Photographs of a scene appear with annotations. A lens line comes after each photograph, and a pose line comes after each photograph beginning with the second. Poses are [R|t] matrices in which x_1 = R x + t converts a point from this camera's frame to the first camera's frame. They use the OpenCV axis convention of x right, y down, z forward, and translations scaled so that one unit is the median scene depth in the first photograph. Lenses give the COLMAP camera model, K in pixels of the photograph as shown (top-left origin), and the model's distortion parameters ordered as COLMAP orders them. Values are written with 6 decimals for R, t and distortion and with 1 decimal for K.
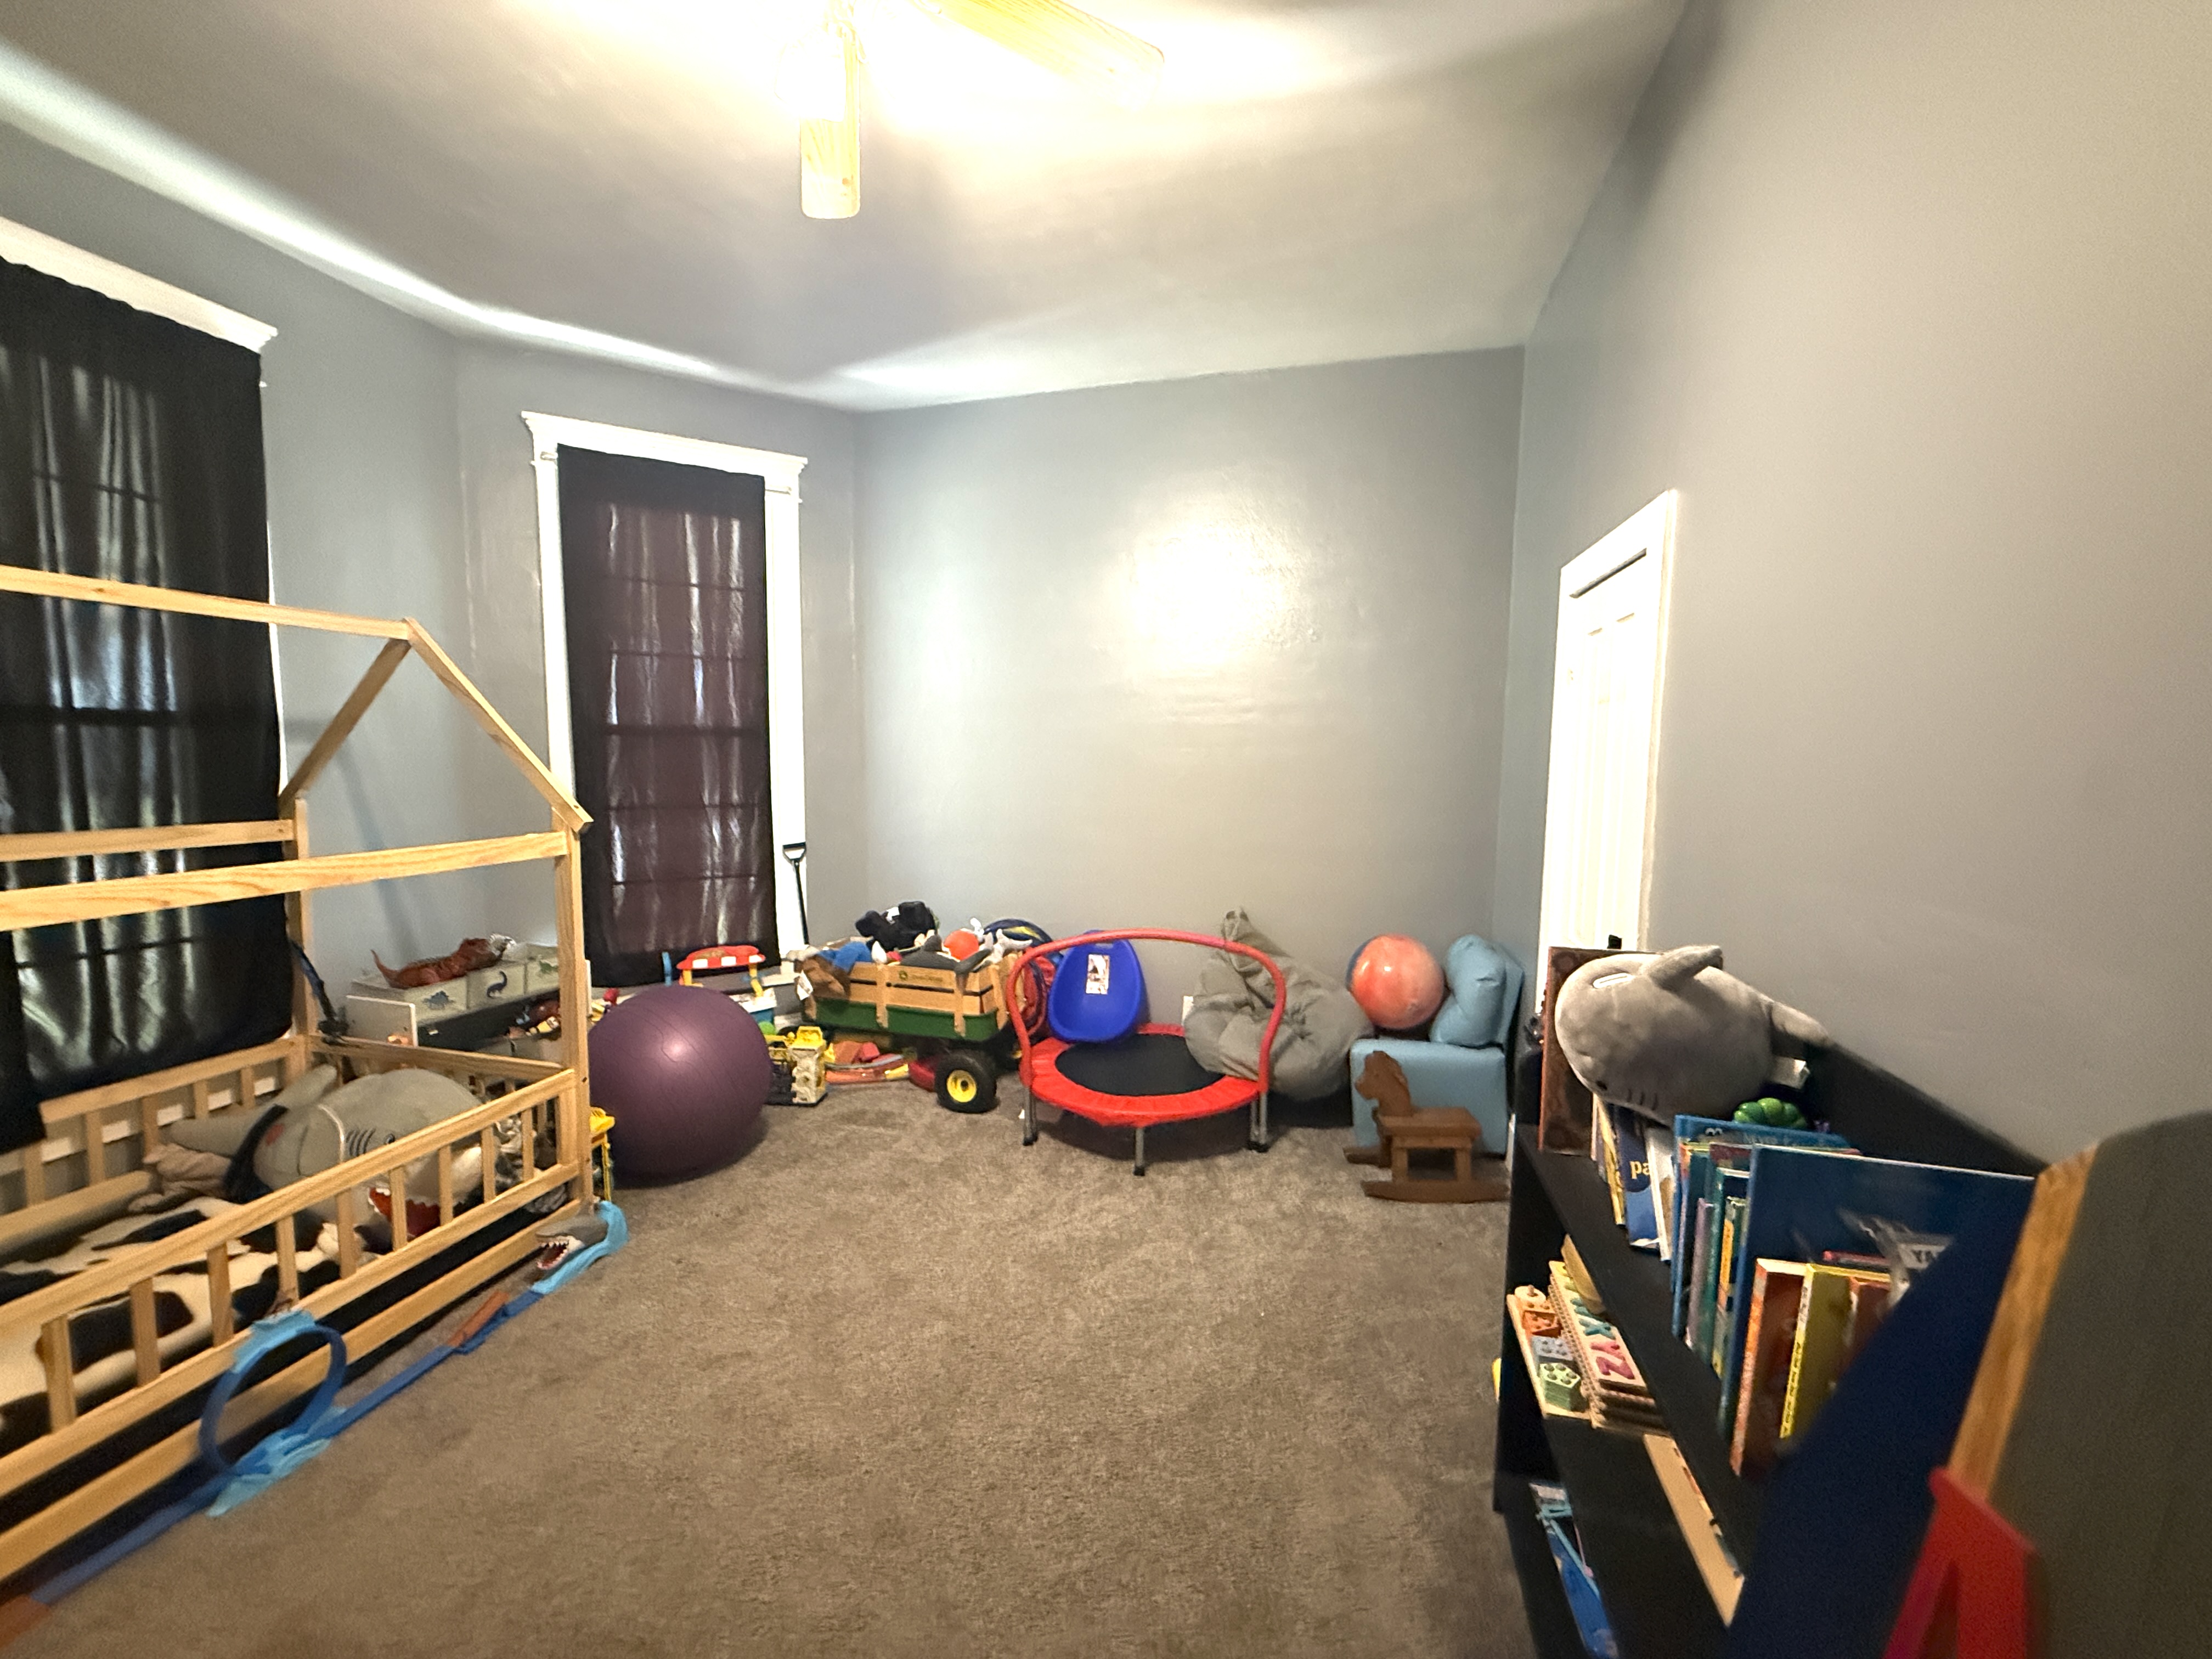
lens RADIAL K [[878.6, 0, 1098.3], [0, 878.6, 831.7], [0, 0, 1]] dist [0.000921, 0.000146]
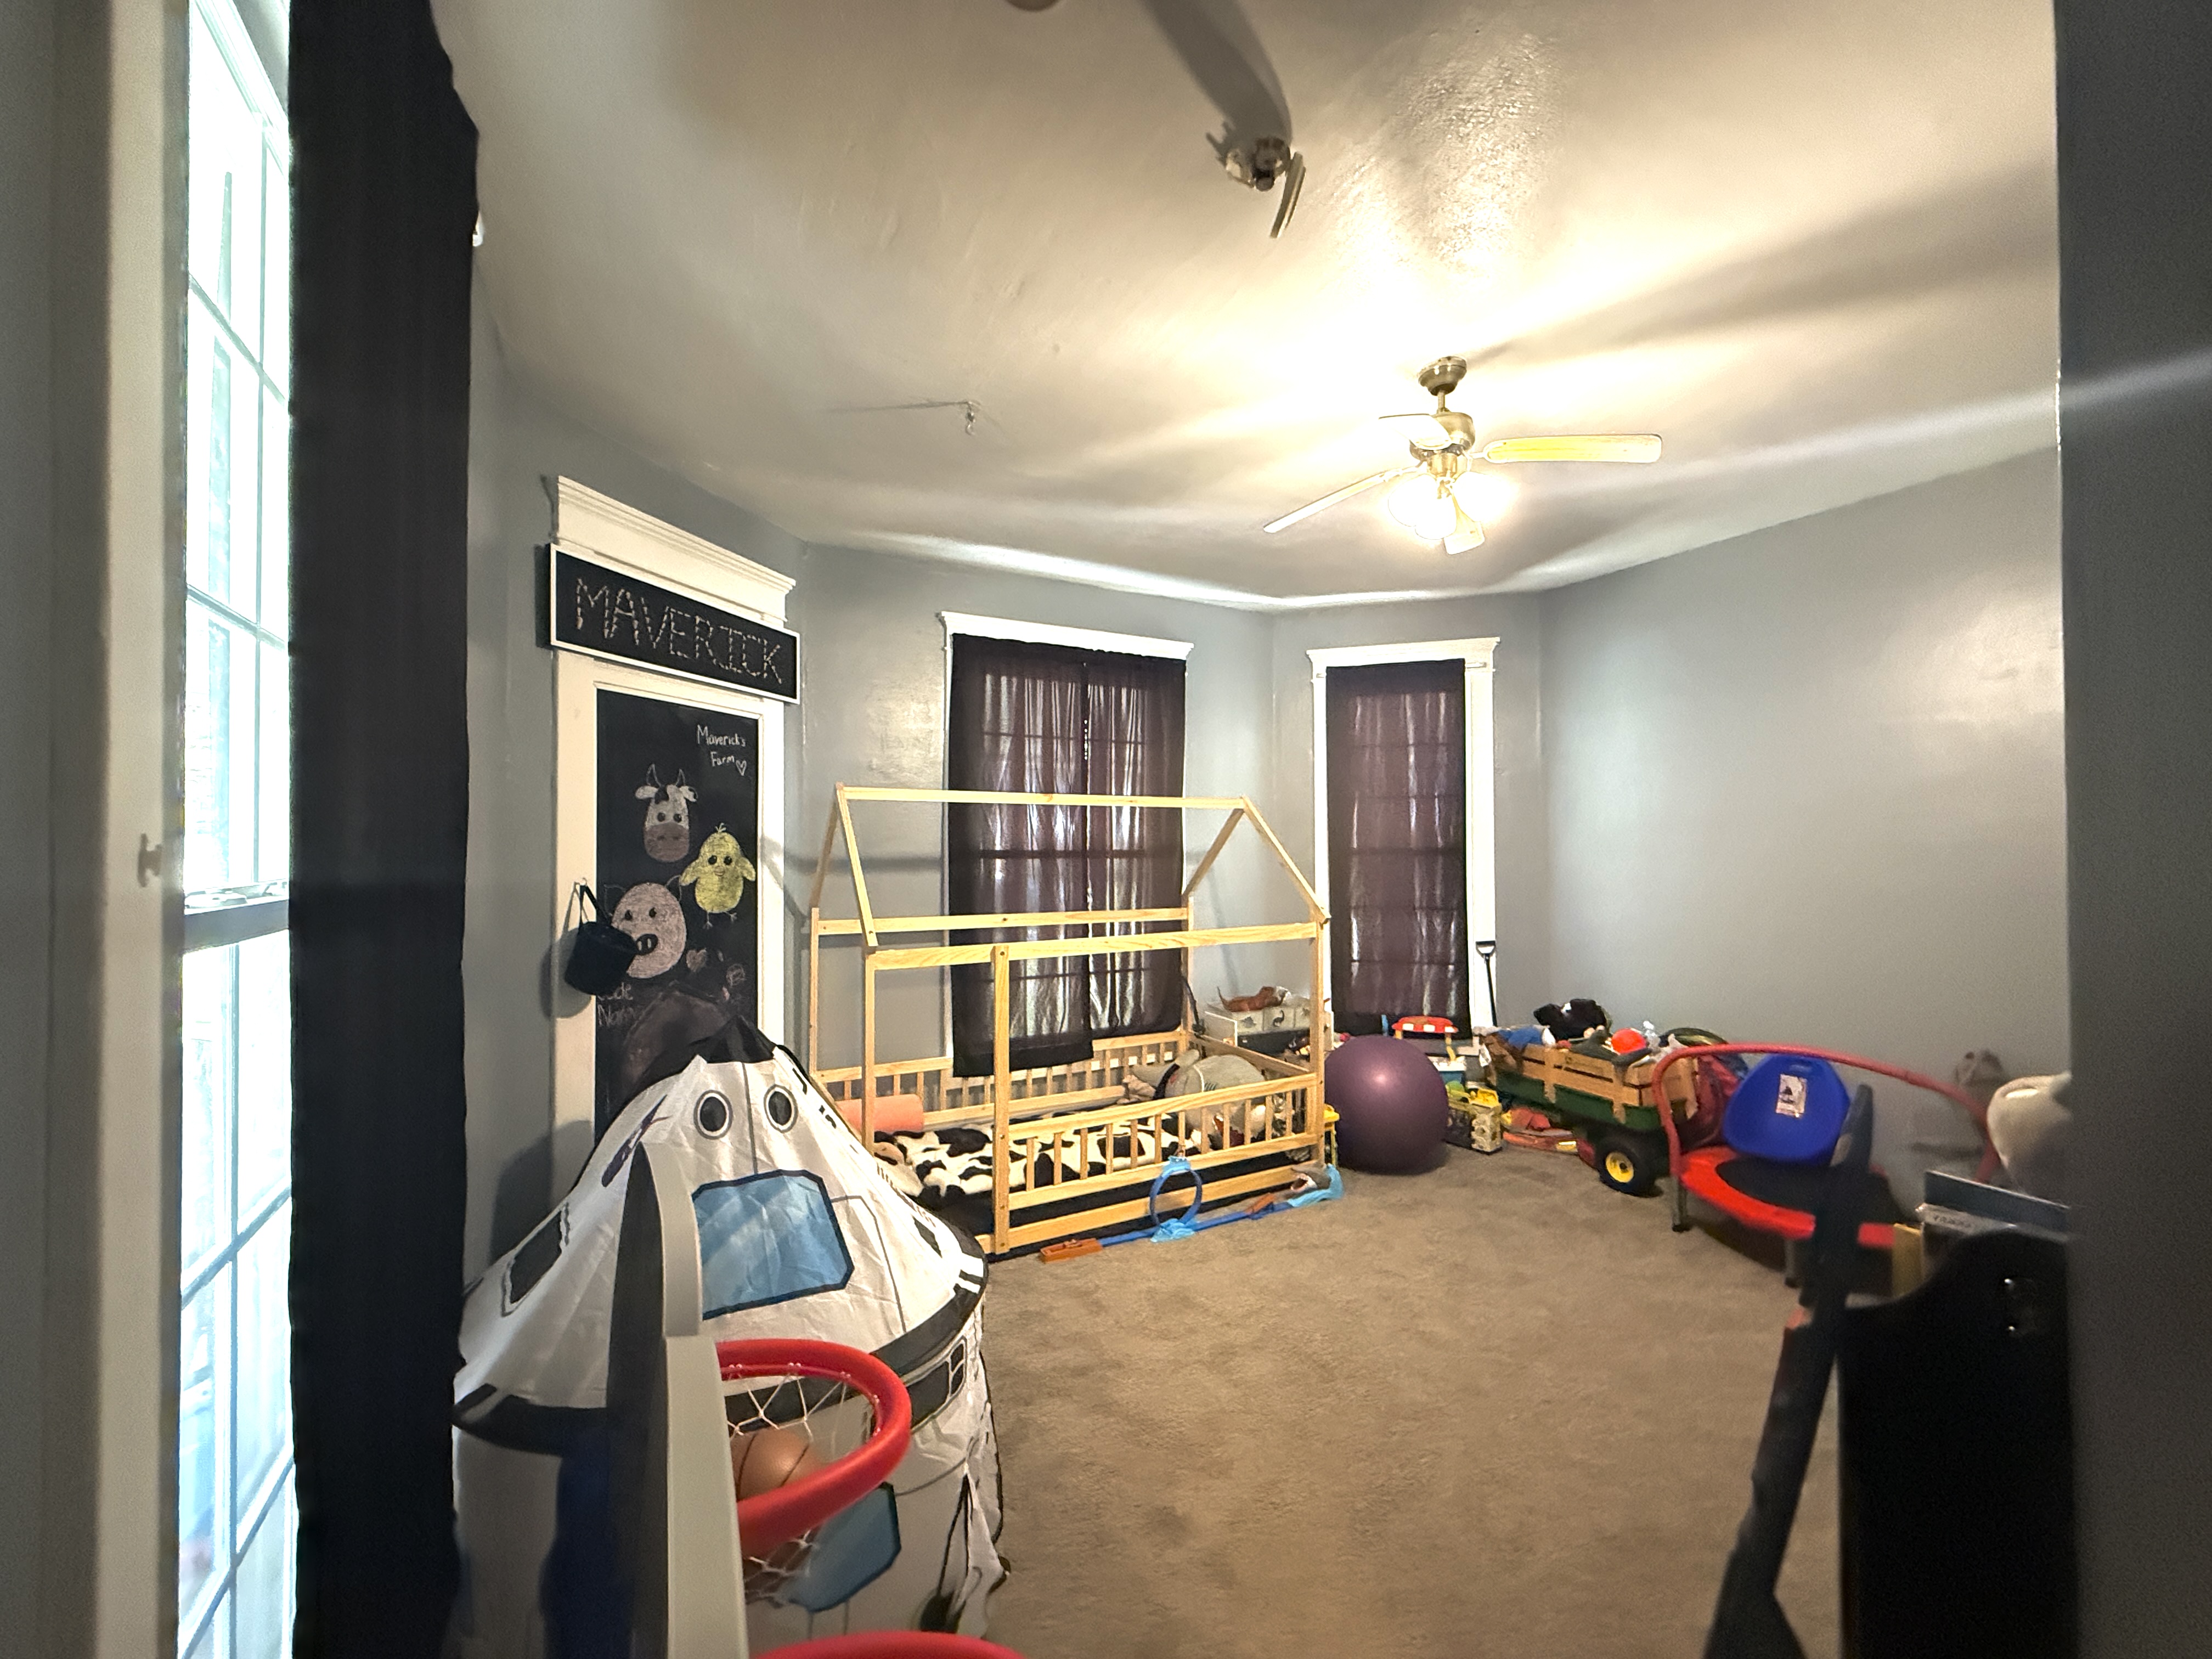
lens RADIAL K [[876.1, 0, 1098.6], [0, 876.1, 830.7], [0, 0, 1]] dist [-0.000630, 0.000238]
pose [[0.683338, -0.023468, -0.729725, 0.237262], [-0.056229, 0.994823, -0.084648, -0.007764], [0.727934, 0.098875, 0.678480, -0.317361]]
